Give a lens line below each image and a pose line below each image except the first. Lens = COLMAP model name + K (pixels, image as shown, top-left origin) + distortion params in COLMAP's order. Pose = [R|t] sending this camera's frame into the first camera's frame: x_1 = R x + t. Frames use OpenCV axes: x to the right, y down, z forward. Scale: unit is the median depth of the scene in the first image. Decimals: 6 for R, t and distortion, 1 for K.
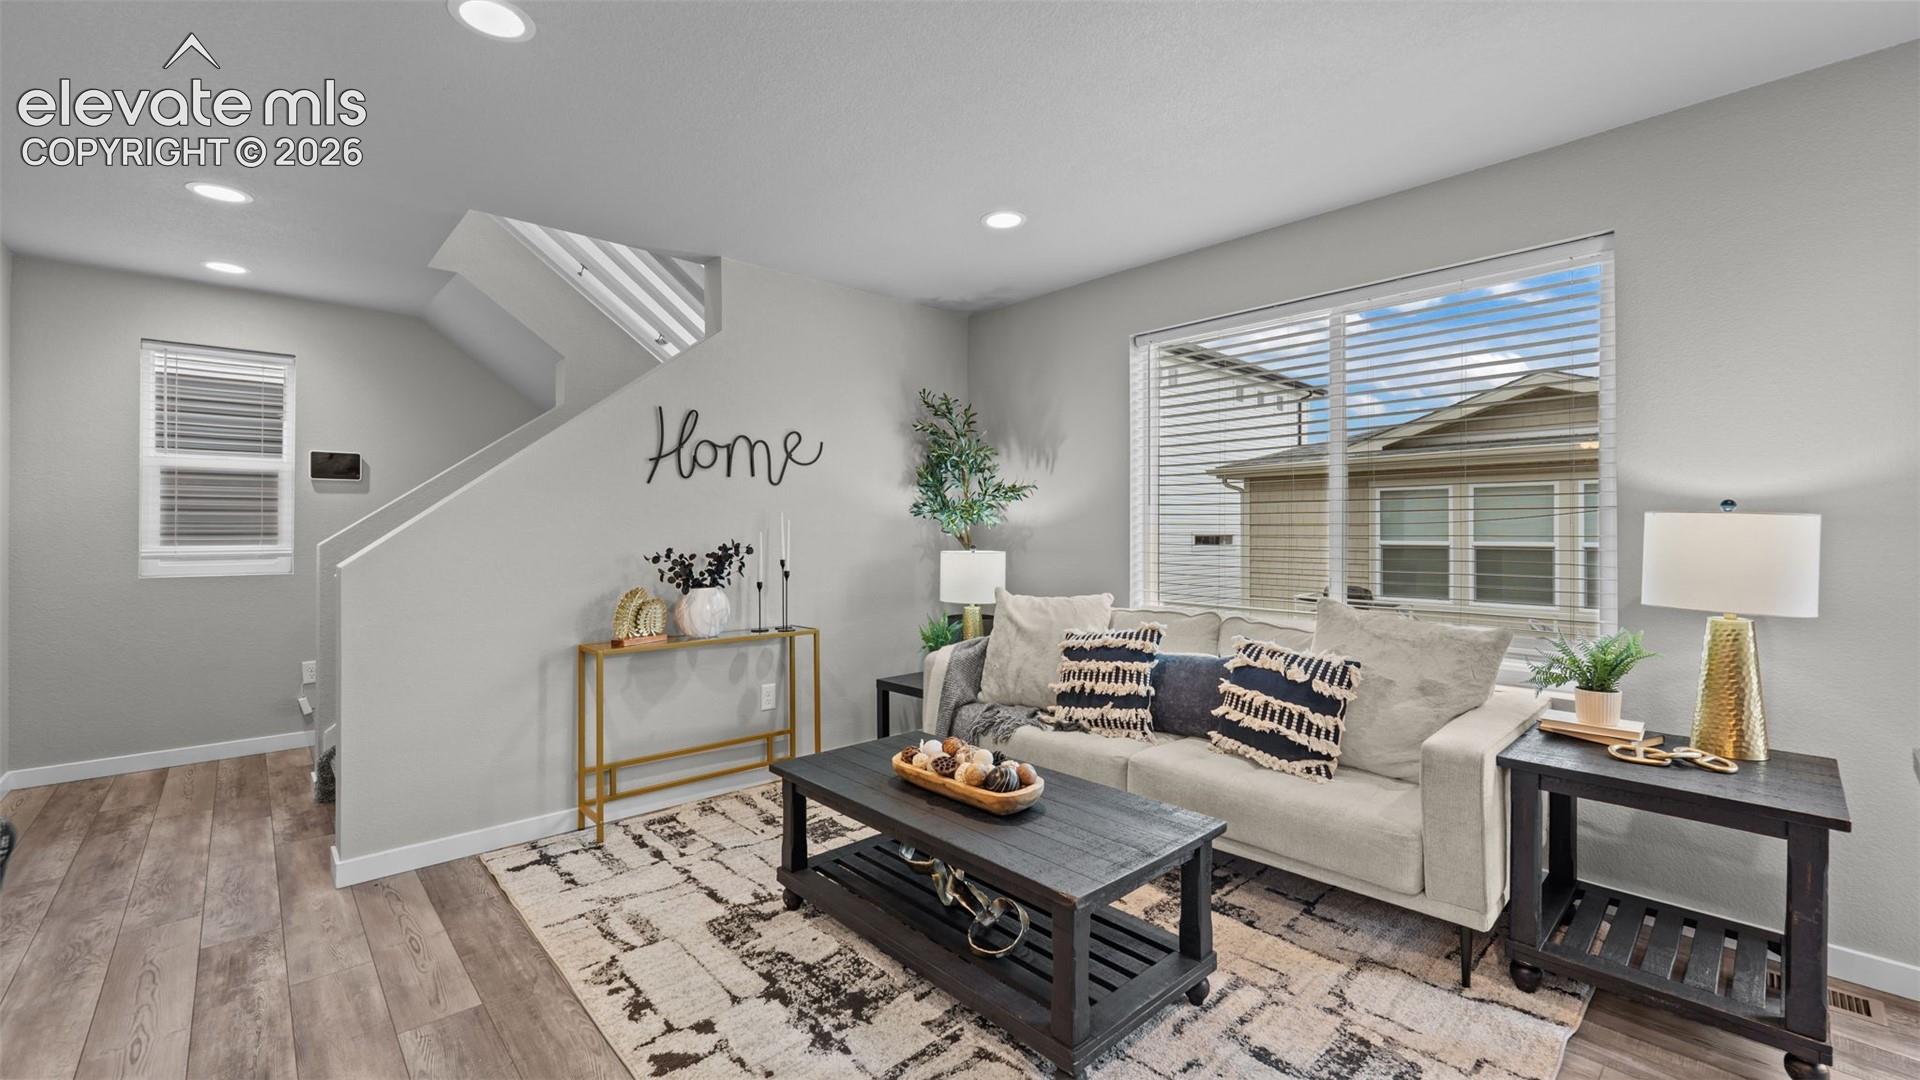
lens RADIAL K [[777.8, 0, 958.2], [0, 777.8, 522.5], [0, 0, 1]] dist [-0.000428, -0.000674]
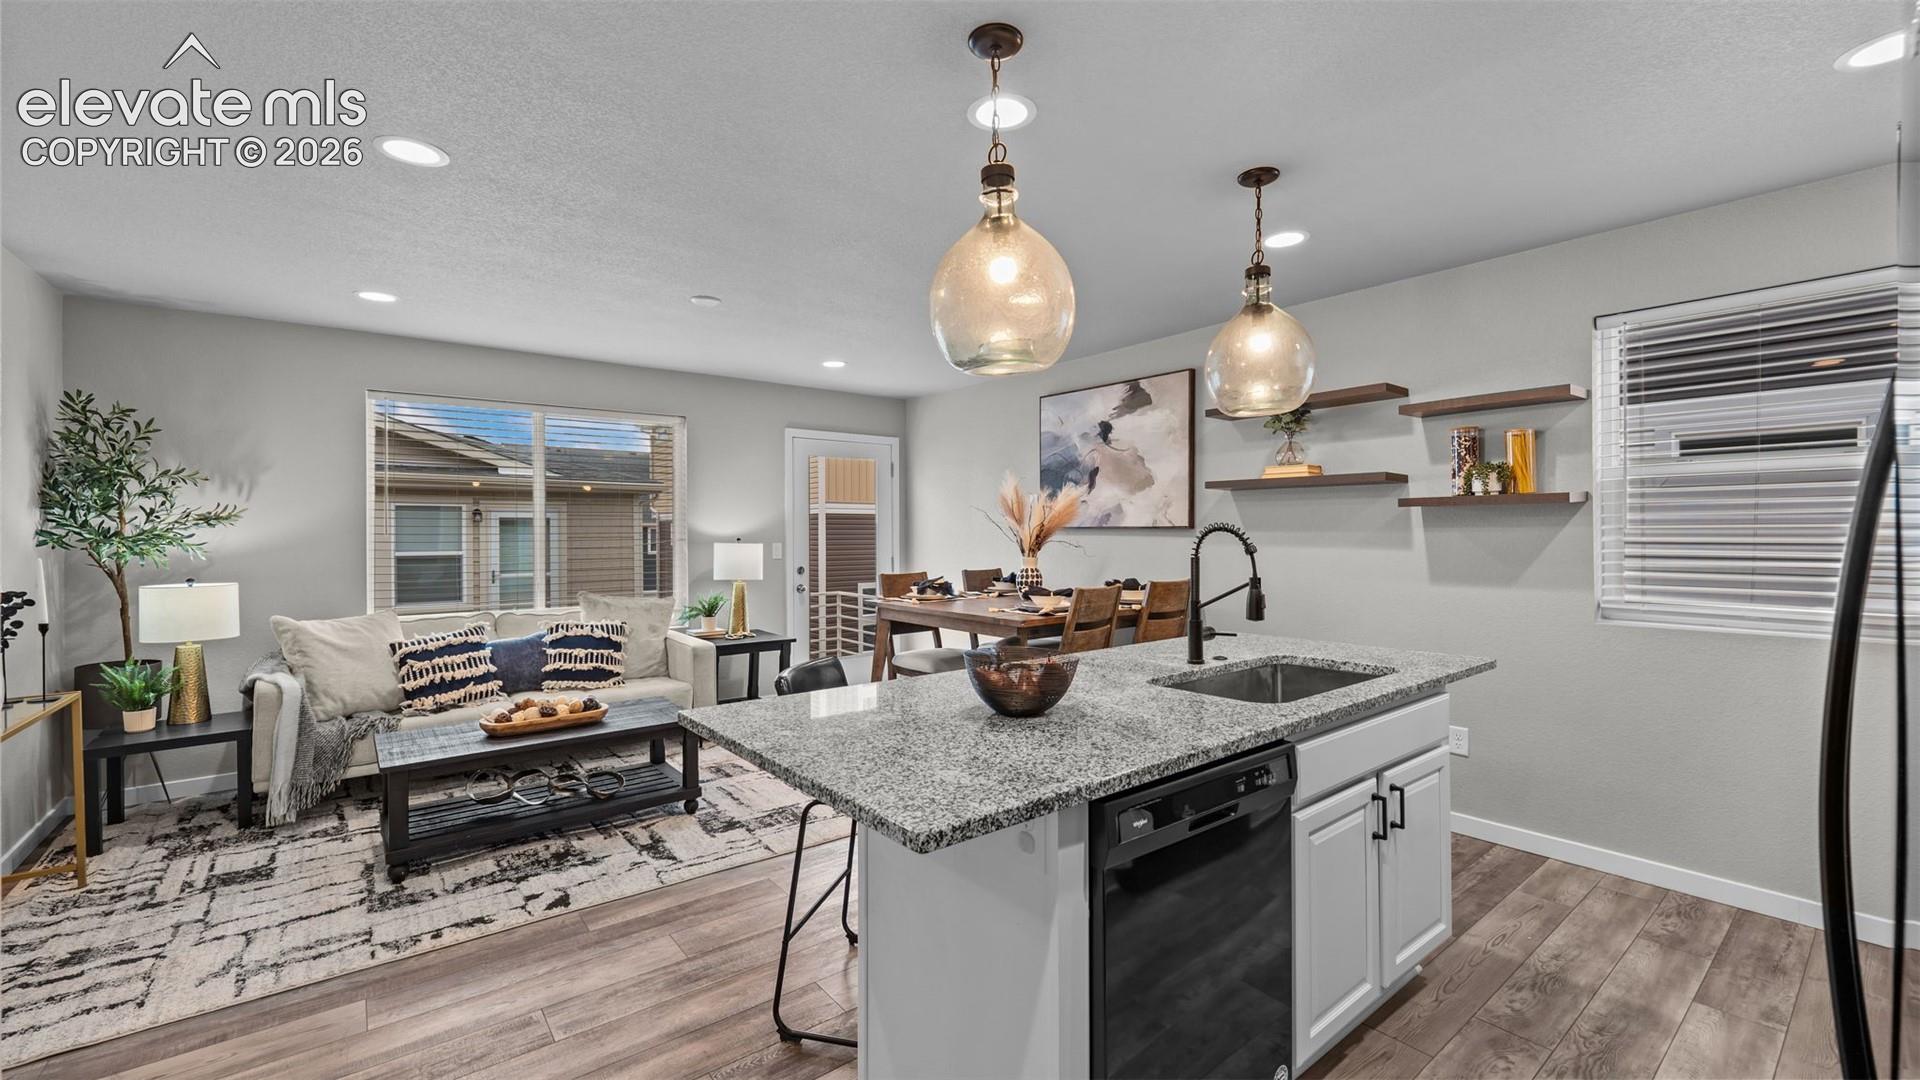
lens RADIAL K [[777.8, 0, 956.8], [0, 777.8, 531.8], [0, 0, 1]] dist [-0.000428, -0.000674]
pose [[0.074365, -0.003070, 0.997226, -0.986411], [-0.003723, 0.999987, 0.003356, -0.037518], [-0.997224, -0.003962, 0.074353, 0.038739]]
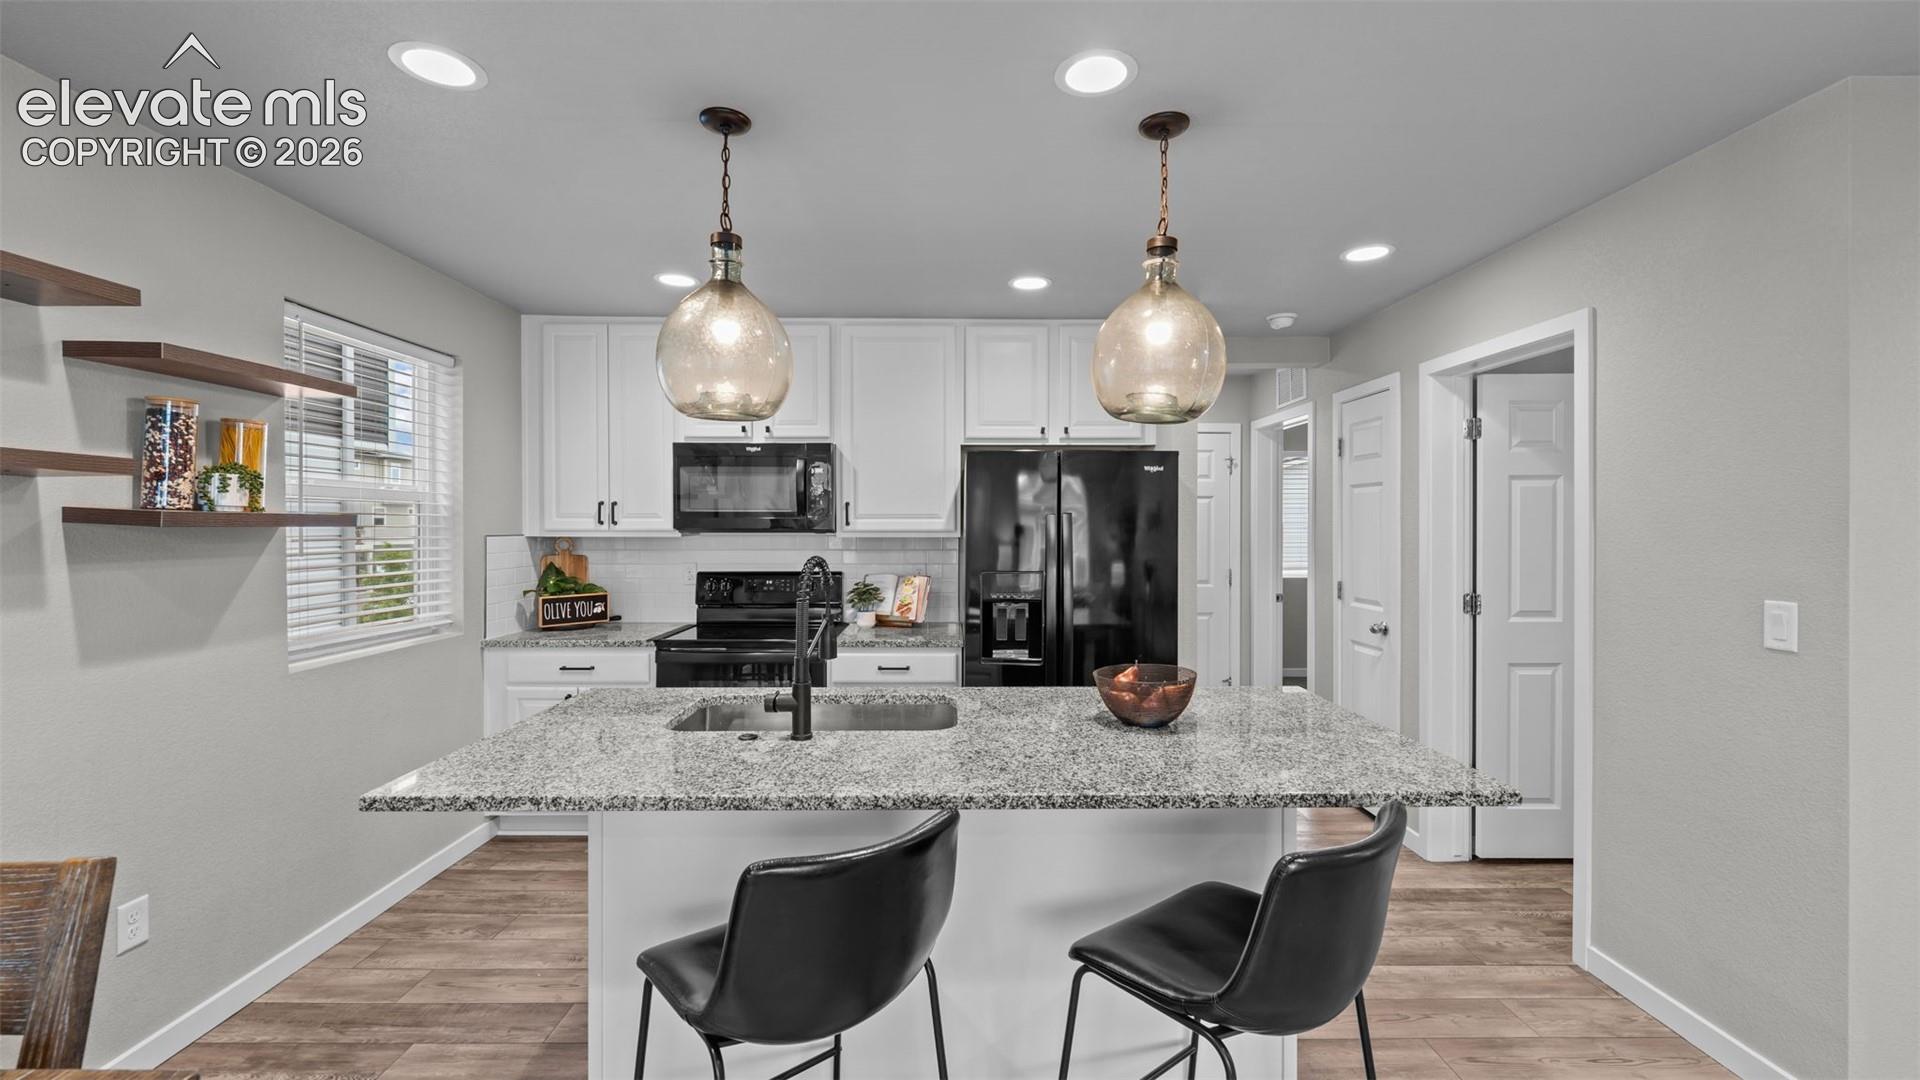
lens RADIAL K [[777.8, 0, 959.6], [0, 777.8, 531.8], [0, 0, 1]] dist [-0.000428, -0.000674]
pose [[-0.670477, 0.002869, -0.741925, 0.090811], [0.004744, 0.999989, -0.000421, -0.061740], [0.741915, -0.003802, -0.670483, 0.332703]]
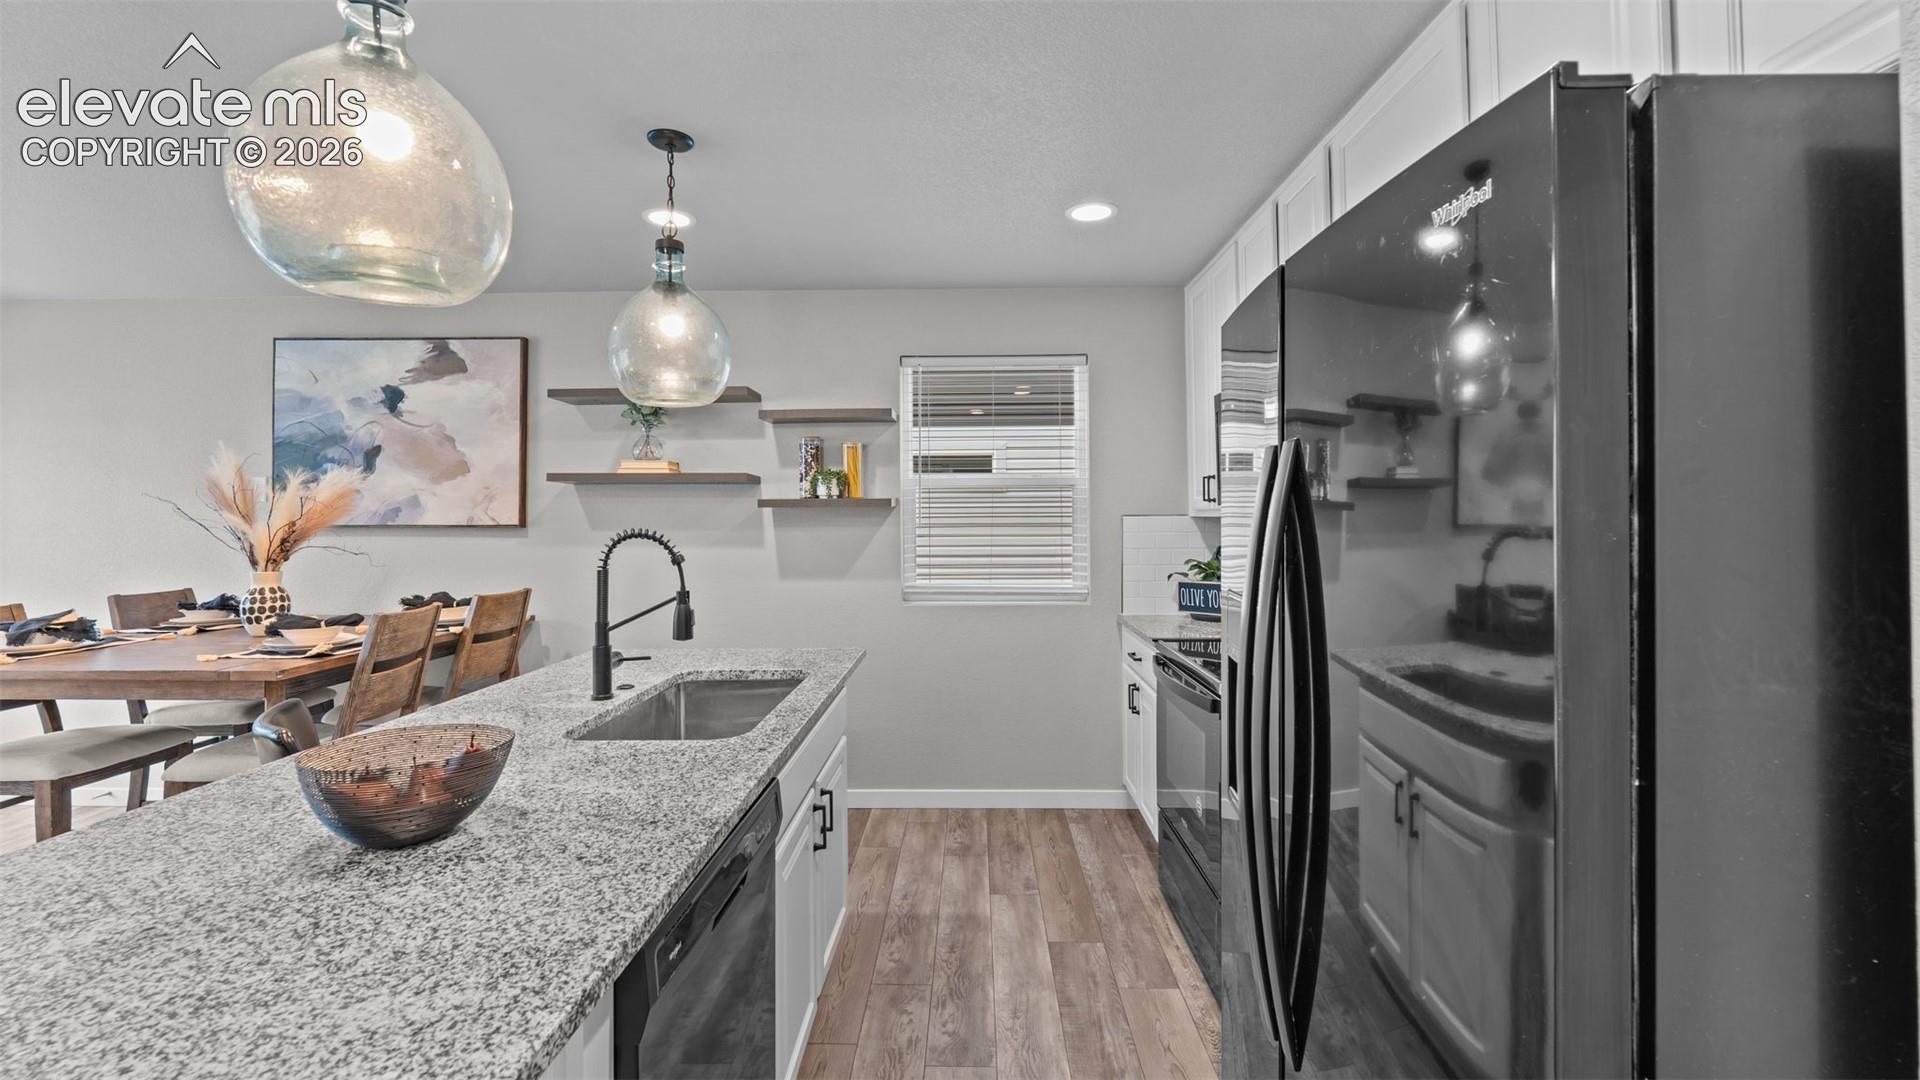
lens RADIAL K [[785.4, 0, 958.5], [0, 785.4, 509.0], [0, 0, 1]] dist [0.000688, -0.001331]
pose [[-0.721906, 0.009997, 0.691919, -0.862632], [-0.002969, 0.999842, -0.017544, -0.048771], [-0.691985, -0.014719, -0.721762, 0.117675]]
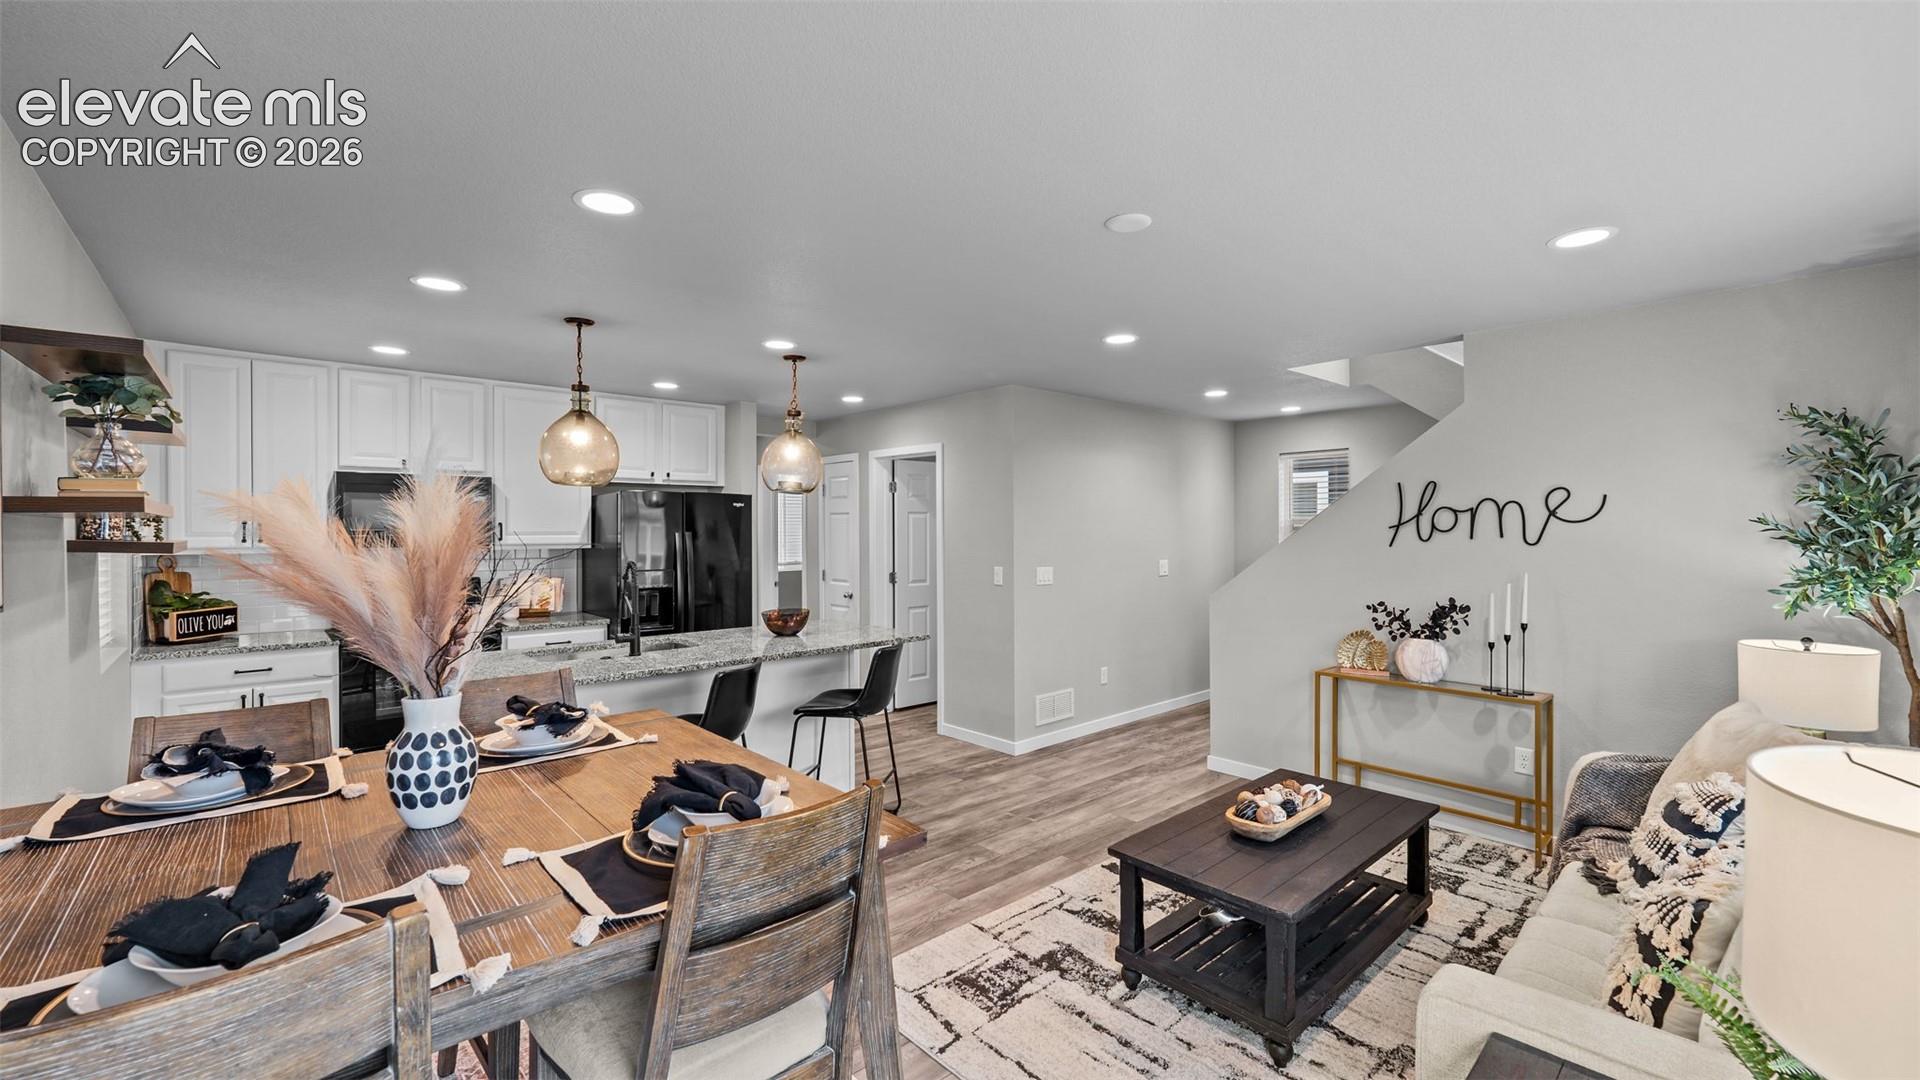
lens RADIAL K [[777.8, 0, 958.1], [0, 777.8, 534.8], [0, 0, 1]] dist [-0.000428, -0.000674]
pose [[-0.009817, 0.006804, -0.999929, 0.827887], [0.010382, 0.999924, 0.006702, -0.084374], [0.999898, -0.010315, -0.009887, 0.332450]]
